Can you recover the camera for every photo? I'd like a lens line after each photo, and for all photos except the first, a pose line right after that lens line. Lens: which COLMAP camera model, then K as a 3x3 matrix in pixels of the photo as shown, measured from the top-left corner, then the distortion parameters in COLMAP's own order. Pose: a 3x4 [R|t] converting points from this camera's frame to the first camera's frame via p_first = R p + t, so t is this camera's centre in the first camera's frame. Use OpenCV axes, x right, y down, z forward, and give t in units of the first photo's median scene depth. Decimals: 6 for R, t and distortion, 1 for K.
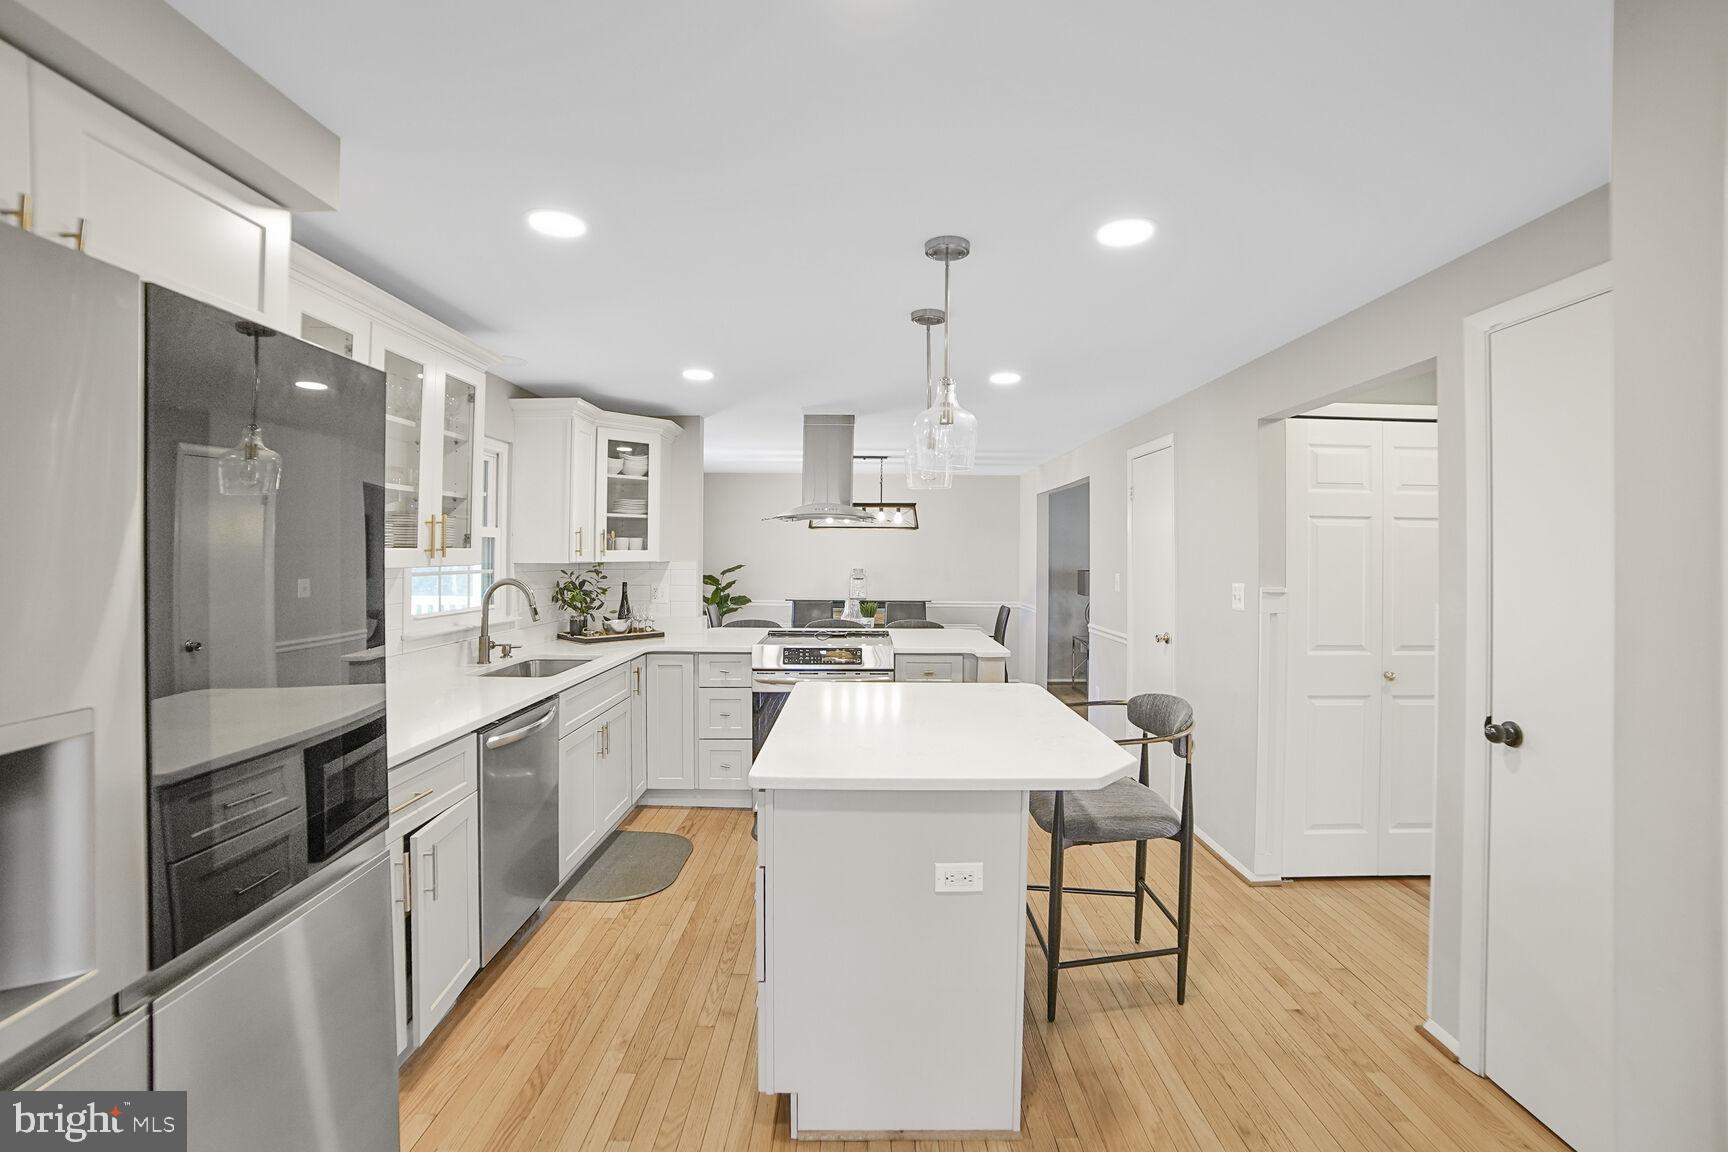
lens RADIAL K [[726.7, 0, 863.5], [0, 726.7, 552.0], [0, 0, 1]] dist [-0.083826, 0.000033]
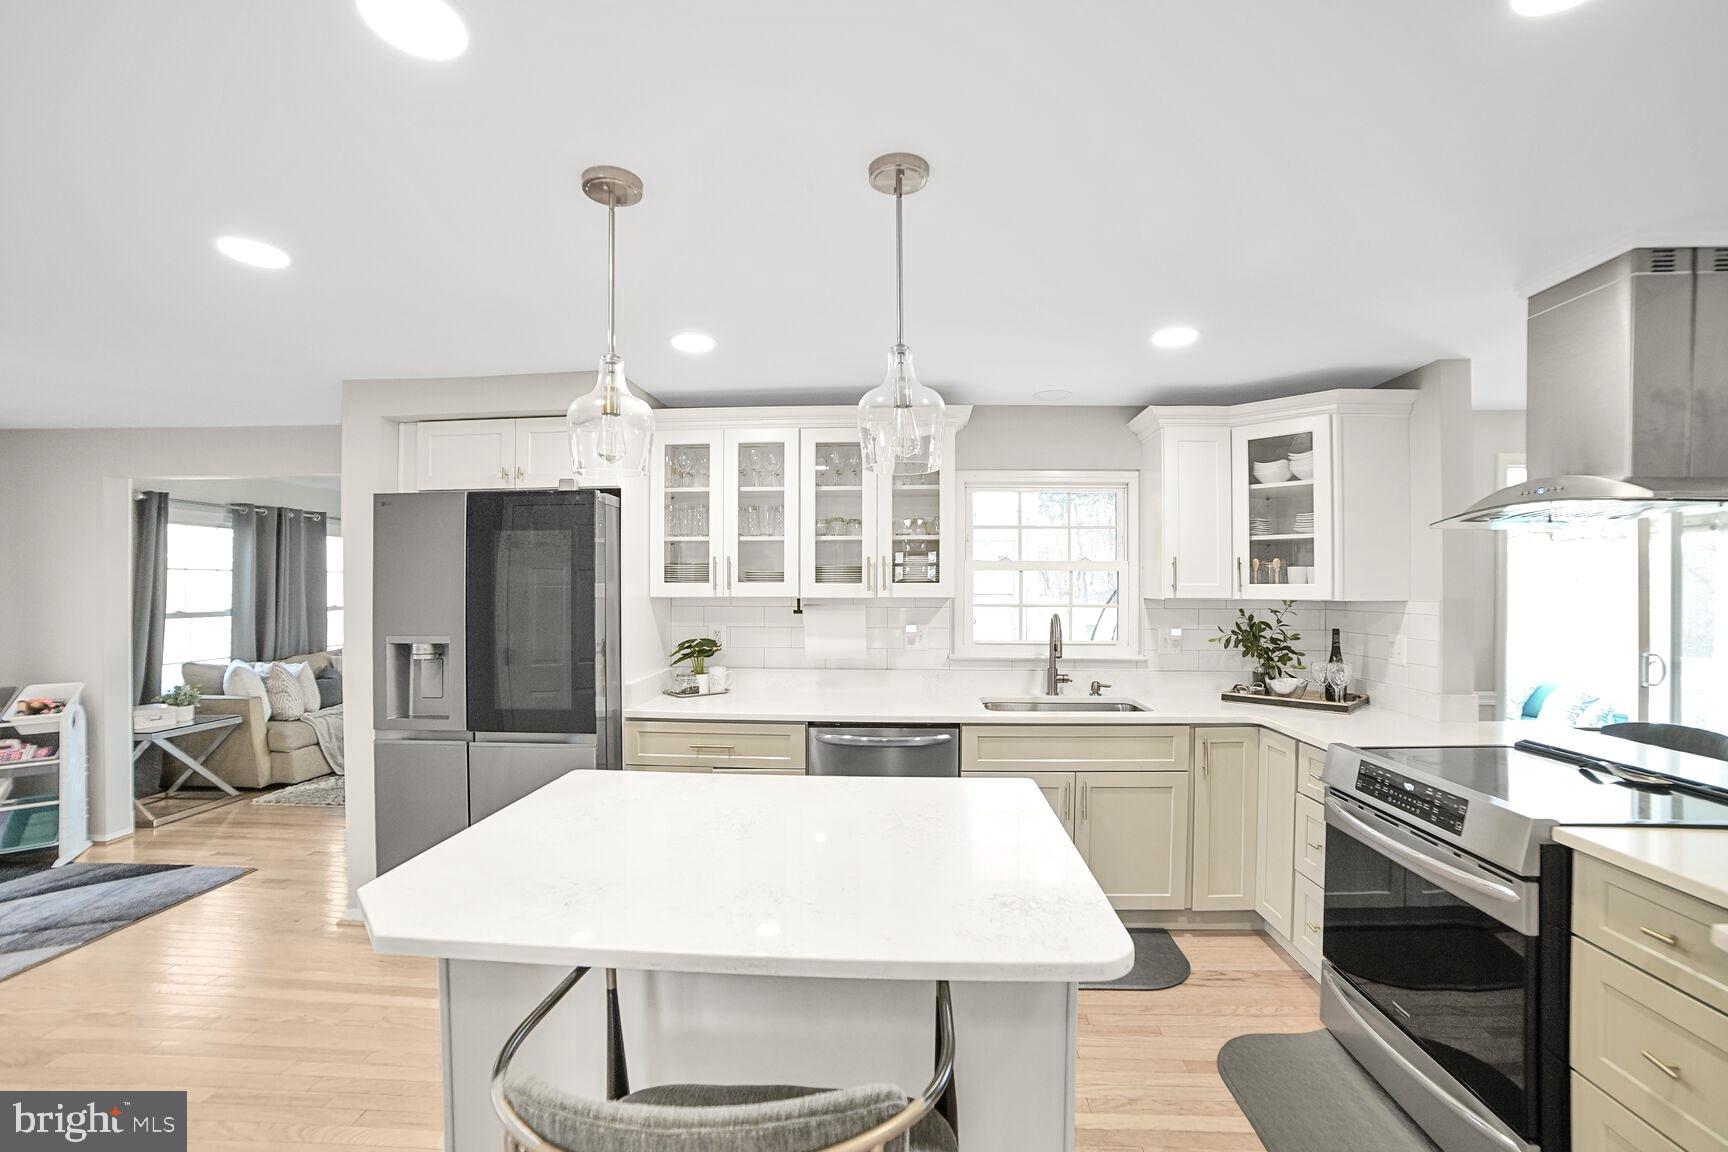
lens RADIAL K [[725.8, 0, 873.7], [0, 725.8, 576.1], [0, 0, 1]] dist [-0.083082, 0.030314]
pose [[-0.046107, -0.015972, -0.998809, 0.473343], [-0.001415, 0.999872, -0.015924, 0.002353], [0.998936, 0.000679, -0.046124, 0.704460]]
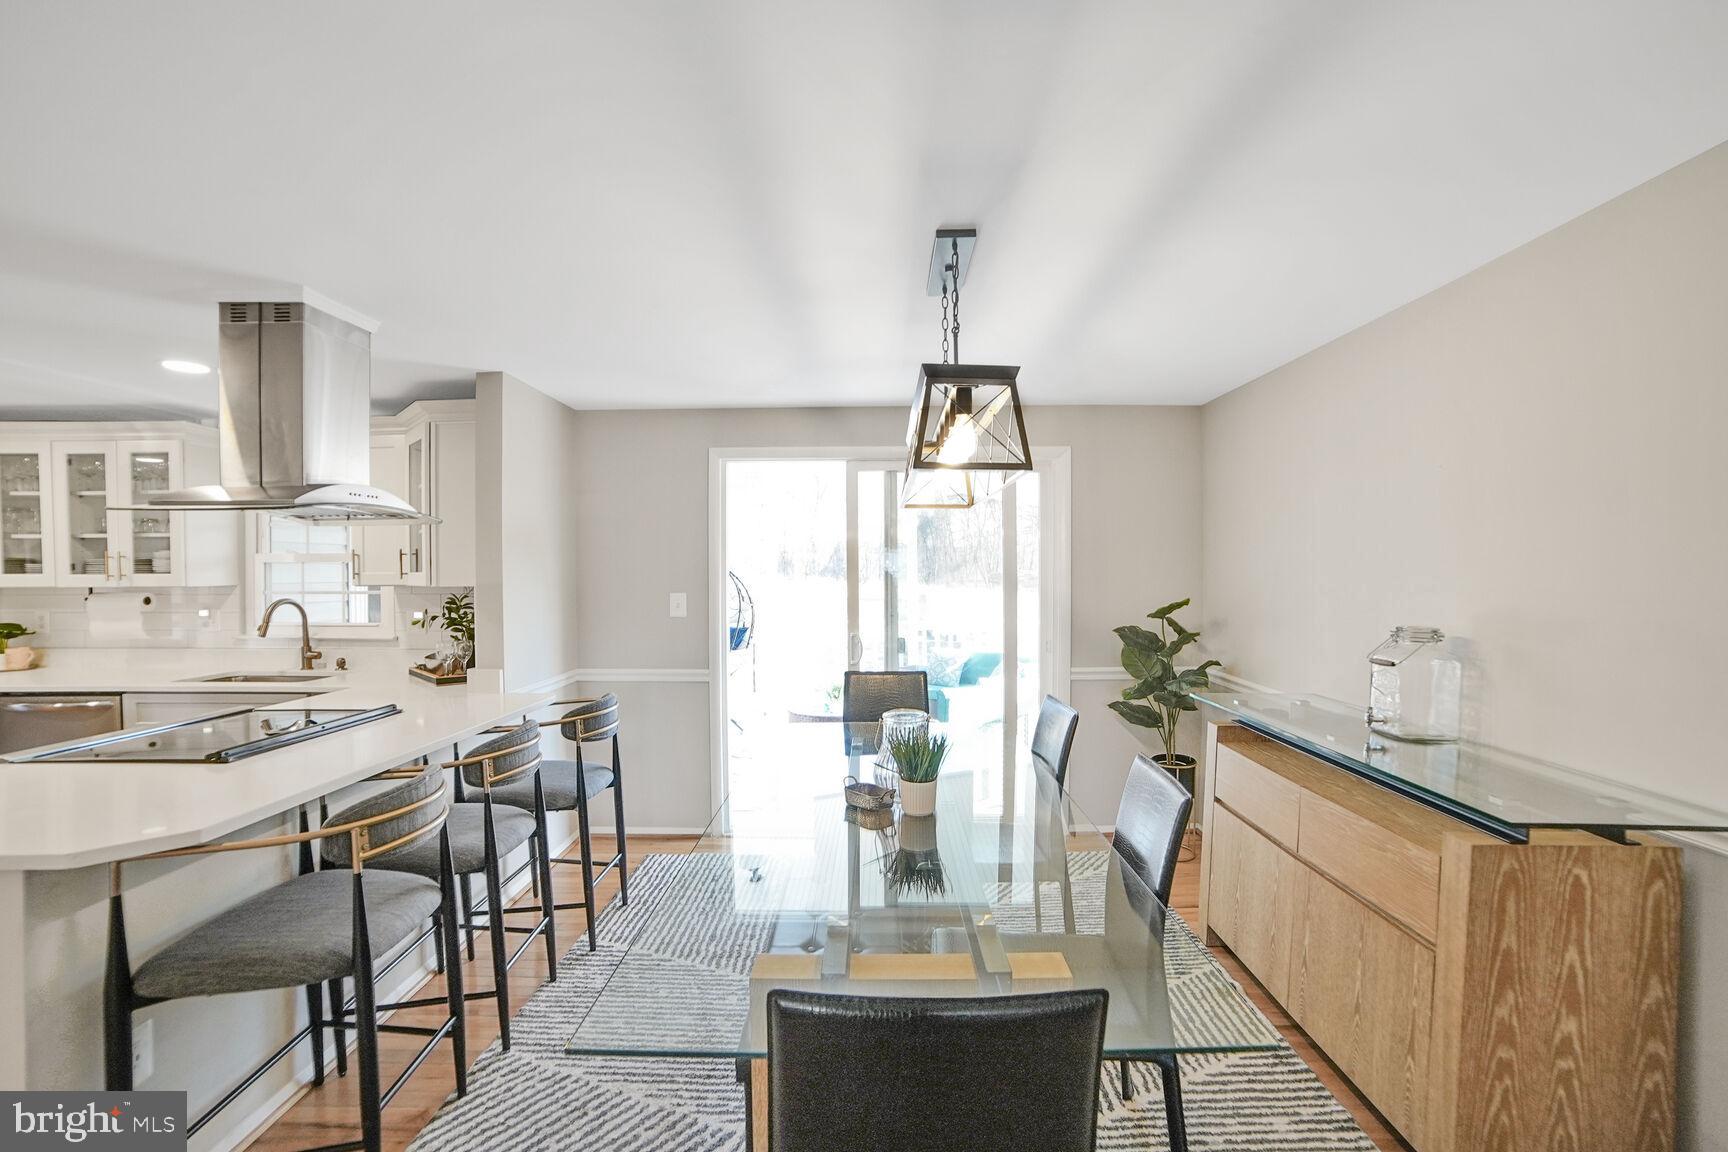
lens RADIAL K [[725.8, 0, 873.7], [0, 725.8, 576.1], [0, 0, 1]] dist [-0.083082, 0.030314]
pose [[-0.012202, 0.005981, -0.999908, 0.557133], [0.005199, 0.999969, 0.005918, -0.000800], [0.999912, -0.005126, -0.012232, 1.762471]]
